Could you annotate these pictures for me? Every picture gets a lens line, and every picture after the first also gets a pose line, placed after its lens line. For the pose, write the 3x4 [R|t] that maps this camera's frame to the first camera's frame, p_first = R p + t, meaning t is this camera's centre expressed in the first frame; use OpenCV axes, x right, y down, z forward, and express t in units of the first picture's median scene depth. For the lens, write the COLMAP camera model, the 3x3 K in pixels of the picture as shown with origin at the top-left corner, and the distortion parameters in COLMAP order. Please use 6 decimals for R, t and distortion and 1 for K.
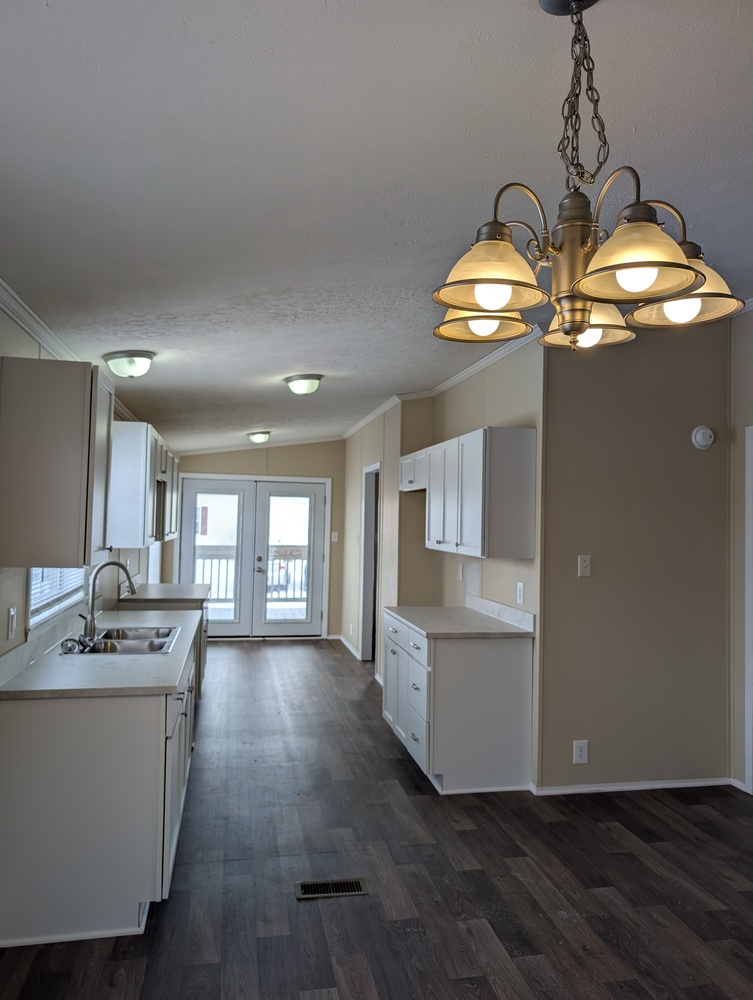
lens RADIAL K [[723.0, 0, 376.5], [0, 723.0, 500.0], [0, 0, 1]] dist [-0.003938, -0.001462]
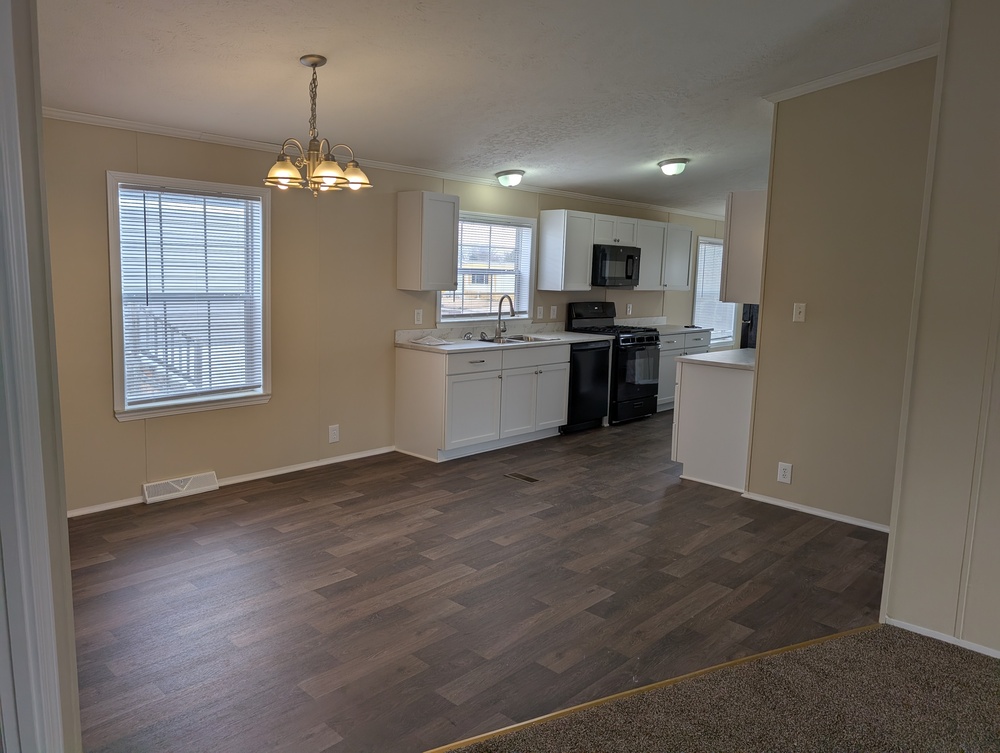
lens RADIAL K [[723.0, 0, 500.0], [0, 723.0, 376.5], [0, 0, 1]] dist [-0.003938, -0.001462]
pose [[0.563636, 0.114490, -0.818050, 1.106836], [0.006272, 0.989726, 0.142838, 0.031033], [0.825999, -0.085640, 0.557128, -0.012968]]
